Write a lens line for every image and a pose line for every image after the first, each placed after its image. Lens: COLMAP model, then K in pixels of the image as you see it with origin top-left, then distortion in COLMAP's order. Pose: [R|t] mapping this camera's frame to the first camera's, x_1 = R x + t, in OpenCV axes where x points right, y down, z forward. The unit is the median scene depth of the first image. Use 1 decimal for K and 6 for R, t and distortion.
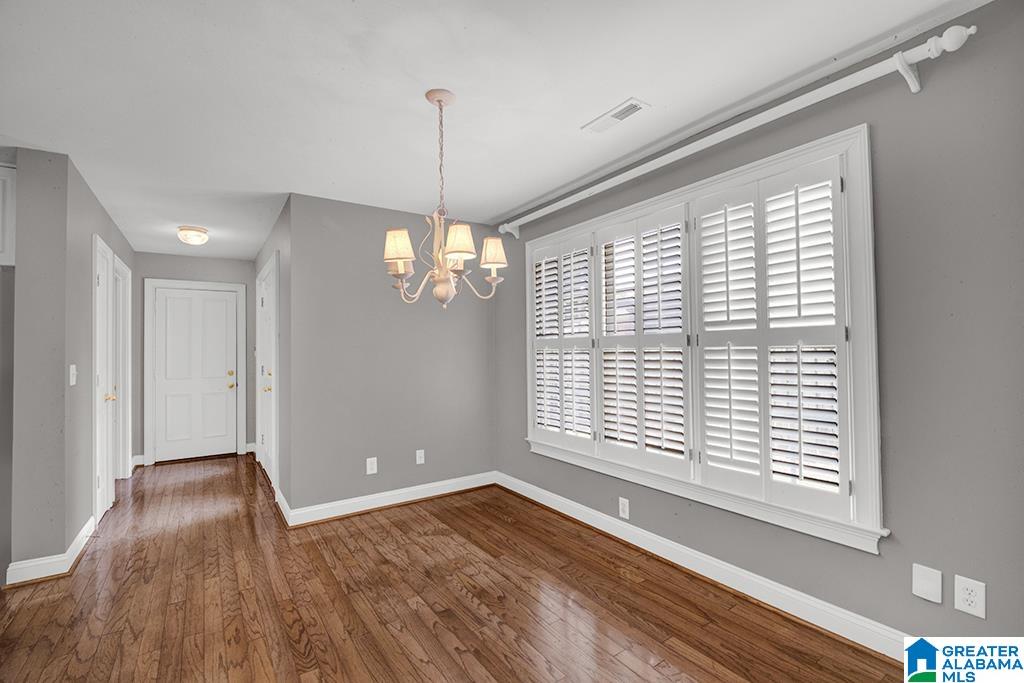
lens RADIAL K [[441.0, 0, 512.4], [0, 441.0, 343.7], [0, 0, 1]] dist [-0.010188, -0.001108]
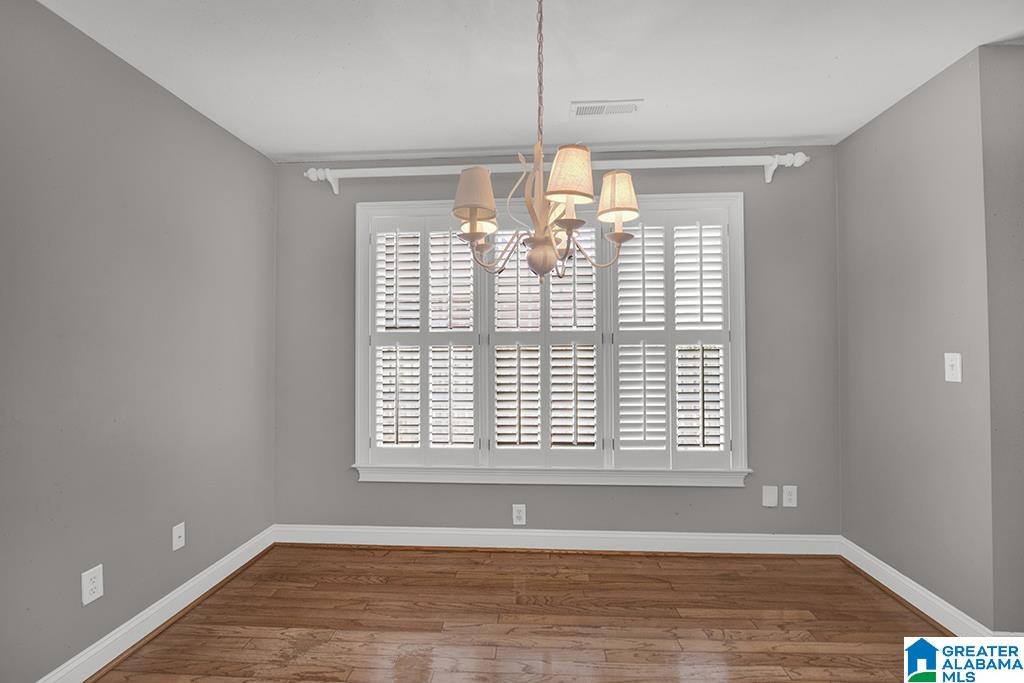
lens RADIAL K [[441.0, 0, 512.0], [0, 441.0, 343.4], [0, 0, 1]] dist [-0.010188, -0.001108]
pose [[0.621607, 0.016586, 0.783154, -0.602249], [-0.014138, 0.999851, -0.009953, 0.018657], [-0.783202, -0.004885, 0.621748, 0.511216]]
